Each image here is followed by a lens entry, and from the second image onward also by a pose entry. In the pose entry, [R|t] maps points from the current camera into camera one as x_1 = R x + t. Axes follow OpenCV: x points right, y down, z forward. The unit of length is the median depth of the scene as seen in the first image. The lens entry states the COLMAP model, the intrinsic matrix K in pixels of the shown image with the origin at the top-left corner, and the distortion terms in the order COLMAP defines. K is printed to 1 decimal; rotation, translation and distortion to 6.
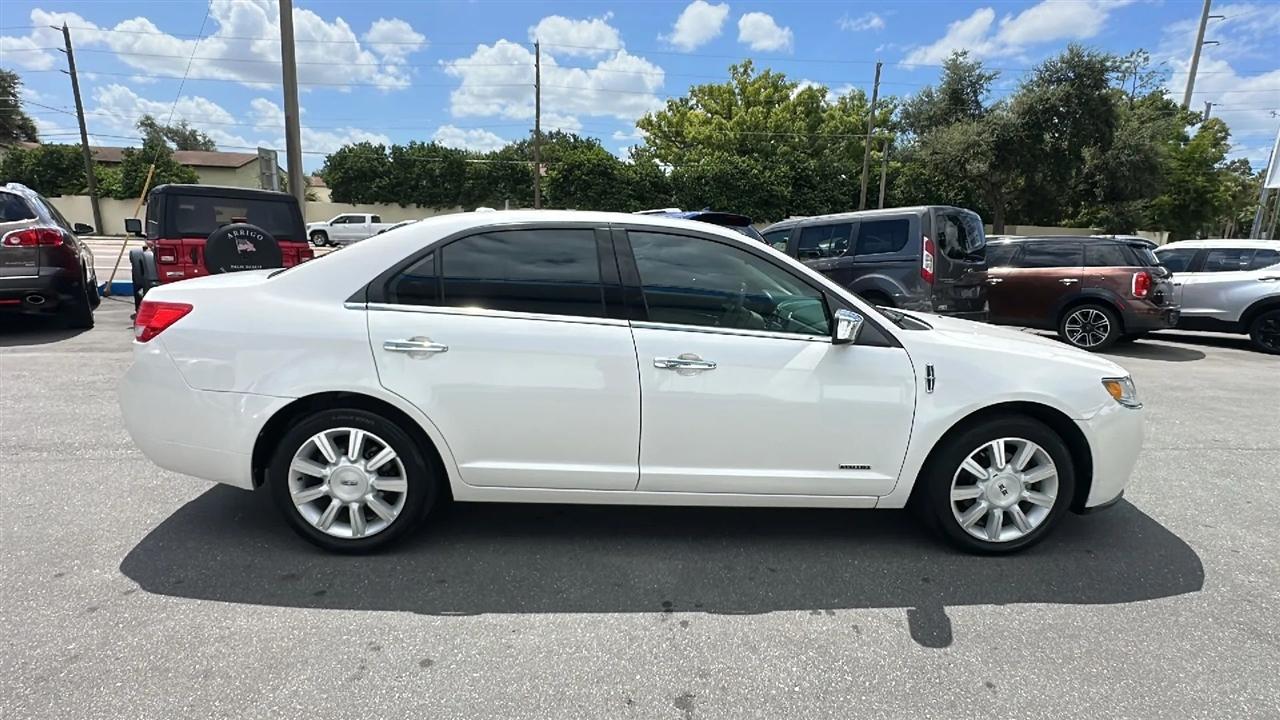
lens RADIAL K [[608.4, 0, 639.0], [0, 608.4, 367.1], [0, 0, 1]] dist [-0.000562, 0.001050]
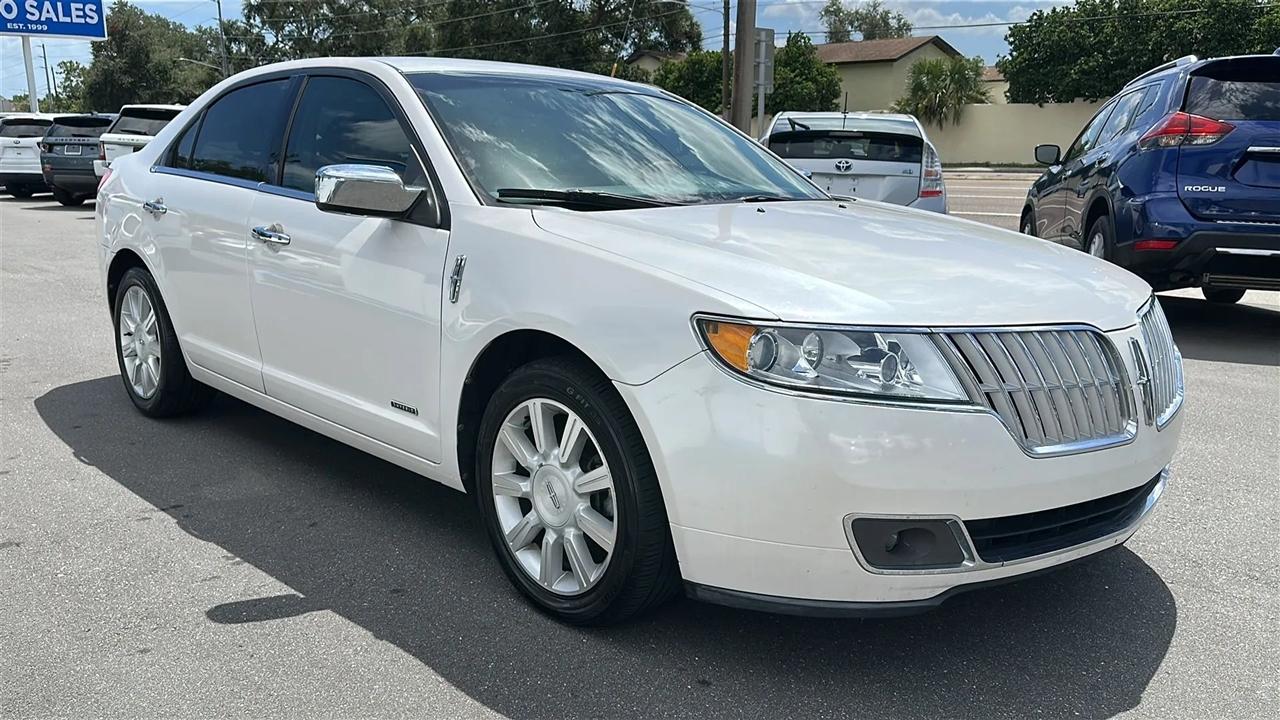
lens RADIAL K [[1090.0, 0, 629.9], [0, 1090.0, 352.8], [0, 0, 1]] dist [0.073543, -0.094137]
pose [[0.642548, 0.116617, -0.757319, 0.121998], [-0.150332, 0.988328, 0.024640, 0.003287], [0.751354, 0.098017, 0.652580, 0.034414]]
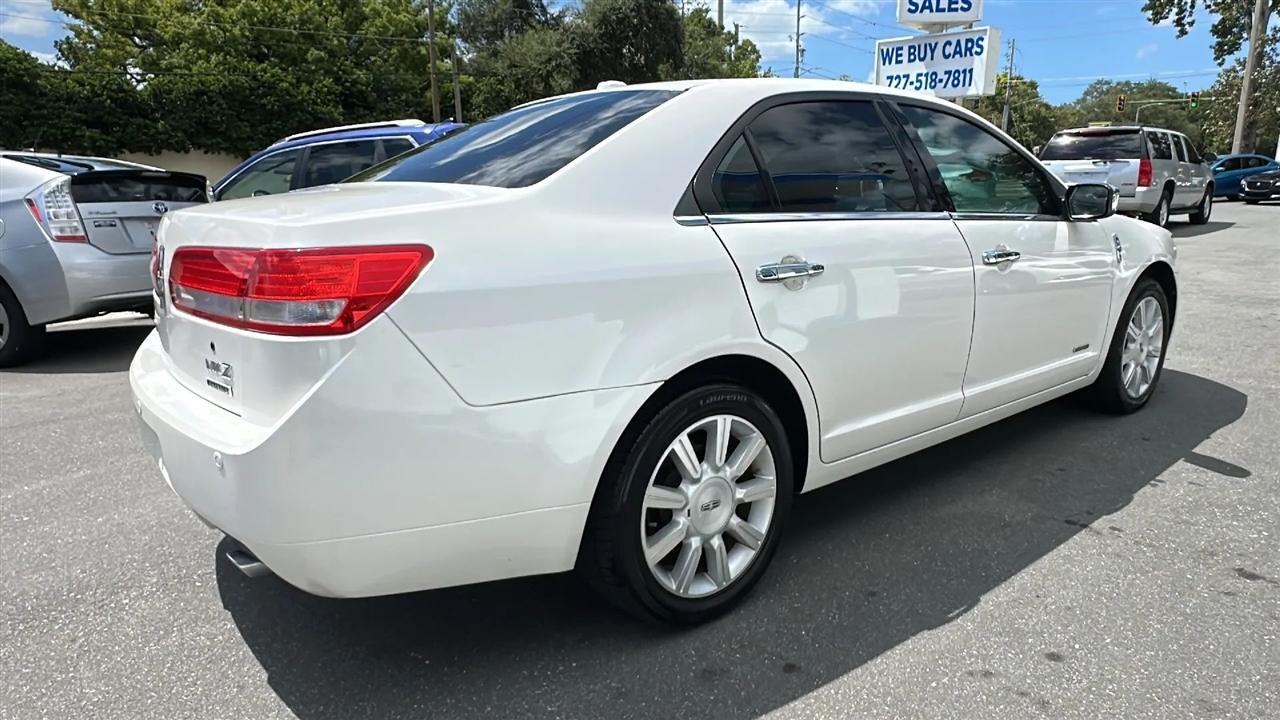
lens RADIAL K [[813.5, 0, 633.8], [0, 813.5, 359.0], [0, 0, 1]] dist [-0.007053, 0.007623]
pose [[0.800497, -0.176951, 0.572619, -0.083146], [0.173103, 0.982965, 0.061766, -0.001889], [-0.573794, 0.049678, 0.817492, 0.029795]]
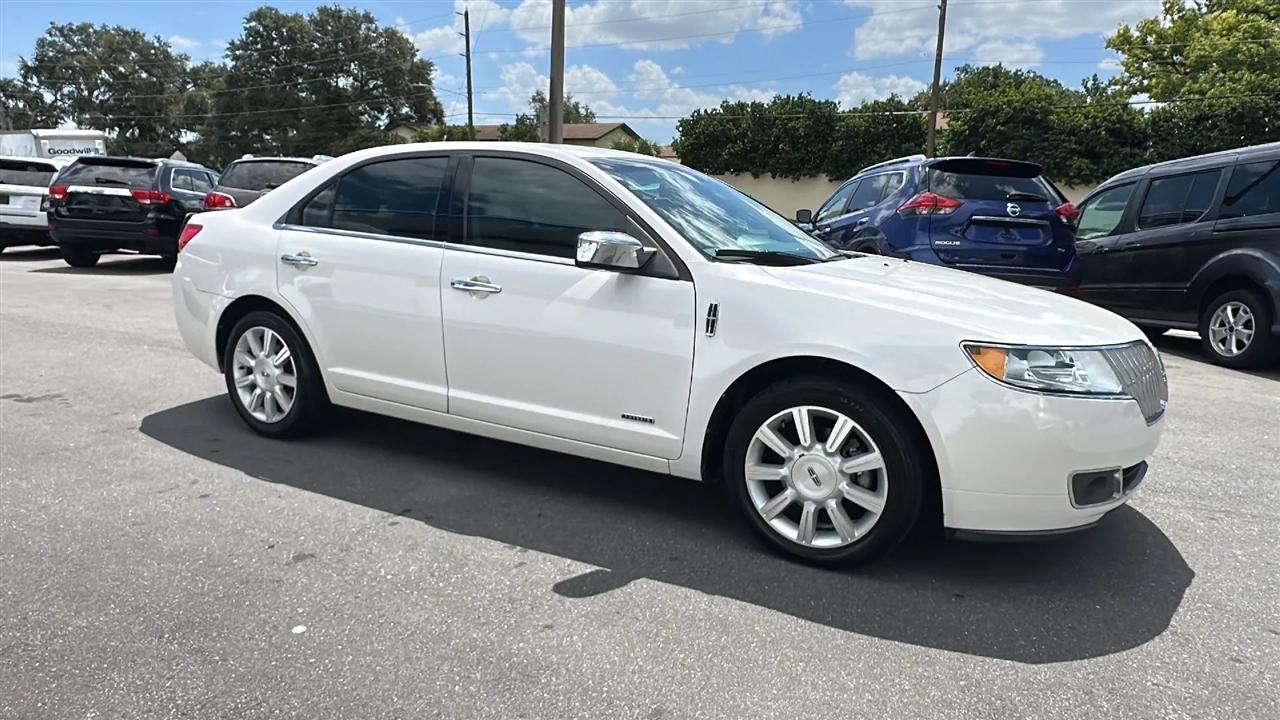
lens RADIAL K [[829.2, 0, 636.8], [0, 829.2, 364.4], [0, 0, 1]] dist [-0.013770, 0.017081]
pose [[0.847047, 0.092910, -0.523335, 0.082917], [-0.112686, 0.993613, -0.005988, 0.008217], [0.519436, 0.064045, 0.852106, -0.000520]]
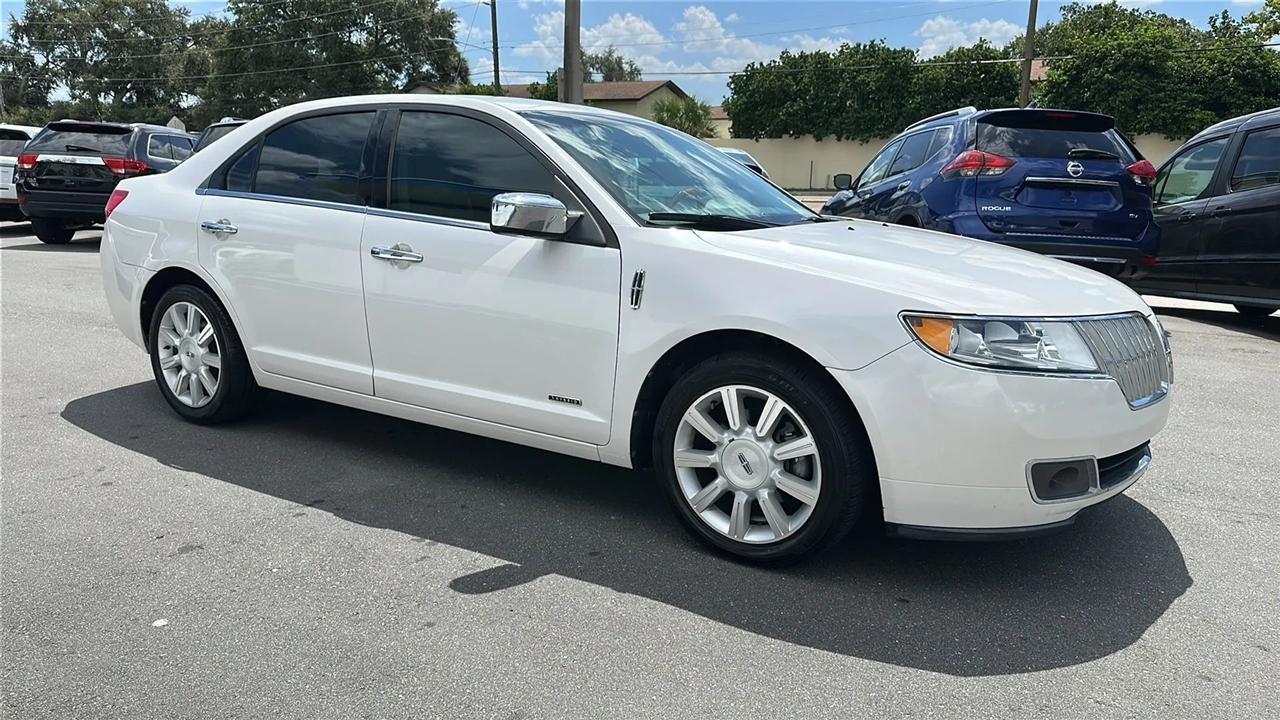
lens RADIAL K [[933.2, 0, 638.4], [0, 933.2, 367.0], [0, 0, 1]] dist [0.053321, -0.063380]
pose [[0.815202, 0.101908, -0.570141, 0.095770], [-0.114812, 0.993297, 0.013384, 0.008204], [0.567684, 0.054548, 0.821438, 0.006006]]
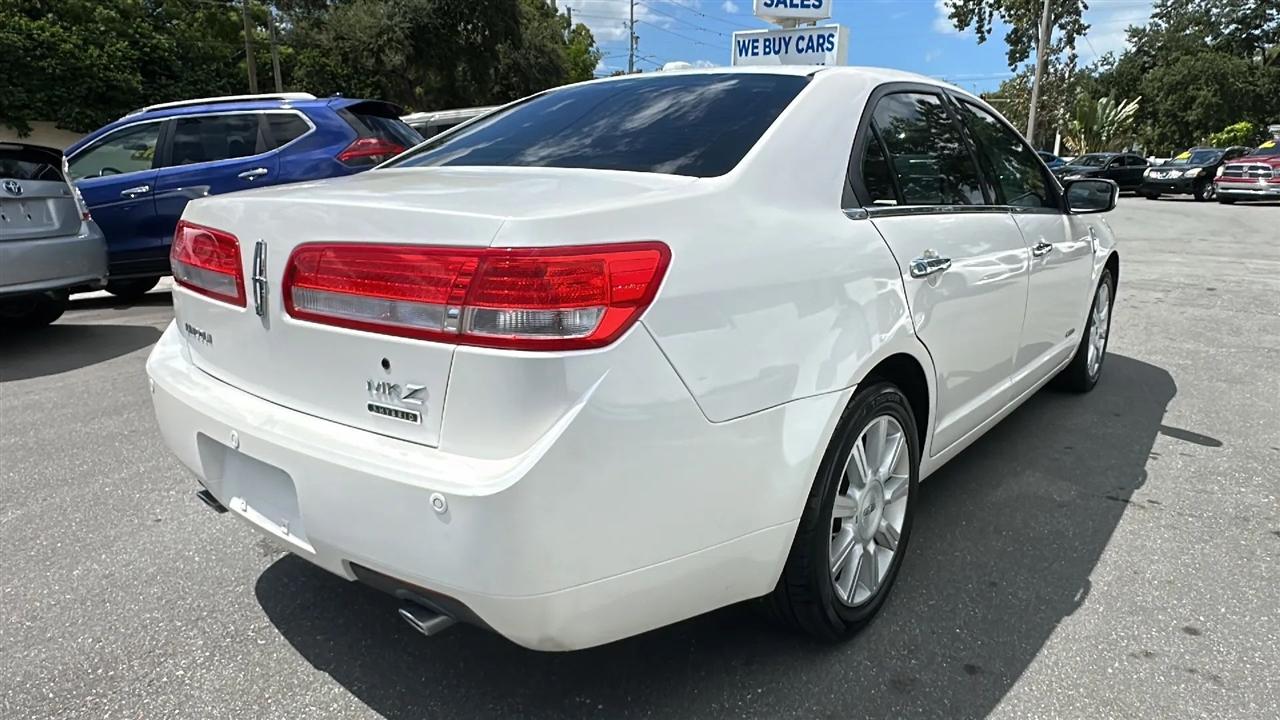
lens RADIAL K [[813.5, 0, 638.5], [0, 813.5, 359.6], [0, 0, 1]] dist [-0.007053, 0.007623]
pose [[0.657385, -0.210280, 0.723621, -0.098959], [0.182463, 0.976119, 0.117892, -0.007687], [-0.731131, 0.054534, 0.680055, 0.051201]]
